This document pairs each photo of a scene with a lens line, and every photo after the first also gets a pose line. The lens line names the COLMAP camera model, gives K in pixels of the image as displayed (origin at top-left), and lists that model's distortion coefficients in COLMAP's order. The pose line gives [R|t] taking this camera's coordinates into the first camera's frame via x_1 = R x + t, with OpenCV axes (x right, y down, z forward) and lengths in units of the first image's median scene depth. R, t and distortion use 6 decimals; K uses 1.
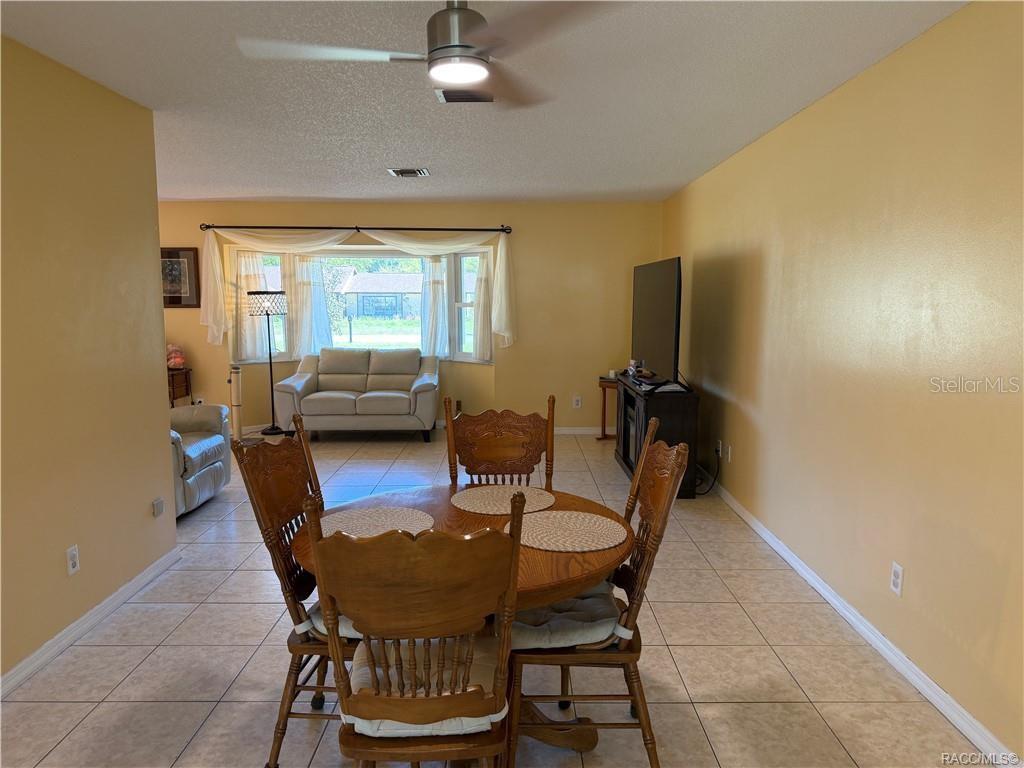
lens RADIAL K [[719.3, 0, 518.5], [0, 719.3, 381.8], [0, 0, 1]] dist [0.074695, -0.098866]
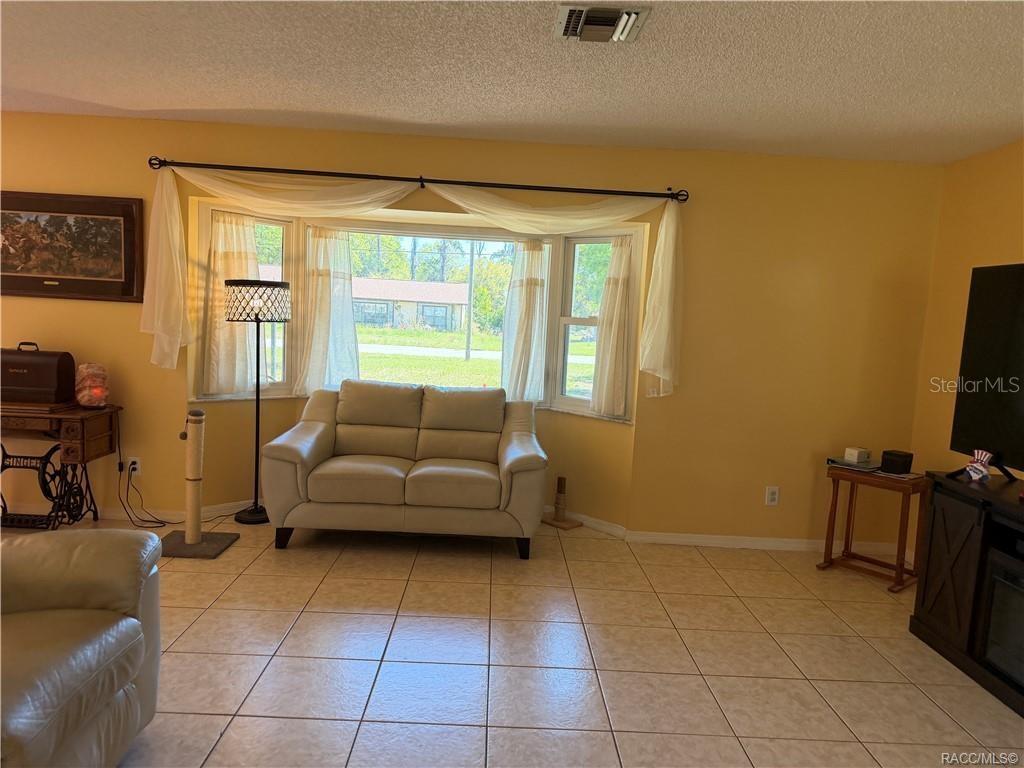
lens RADIAL K [[719.3, 0, 508.0], [0, 719.3, 386.9], [0, 0, 1]] dist [0.074695, -0.098866]
pose [[0.998528, 0.052580, 0.013308, -0.153601], [-0.052402, 0.998537, -0.013350, -0.043268], [-0.013991, 0.012633, 0.999822, 0.424532]]
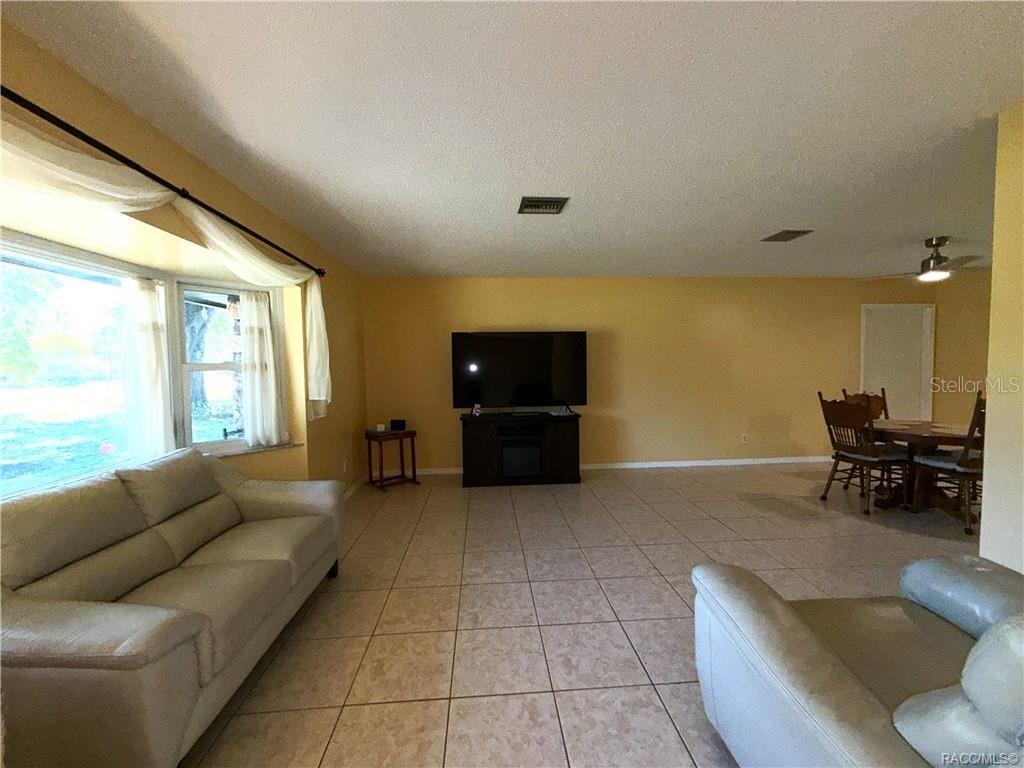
lens RADIAL K [[408.3, 0, 509.2], [0, 408.3, 381.4], [0, 0, 1]] dist [-0.001099, 0.000614]
pose [[-0.060369, -0.044579, 0.997180, -0.489831], [0.130948, 0.990015, 0.052187, -0.086637], [-0.989549, 0.133729, -0.053929, 0.834875]]
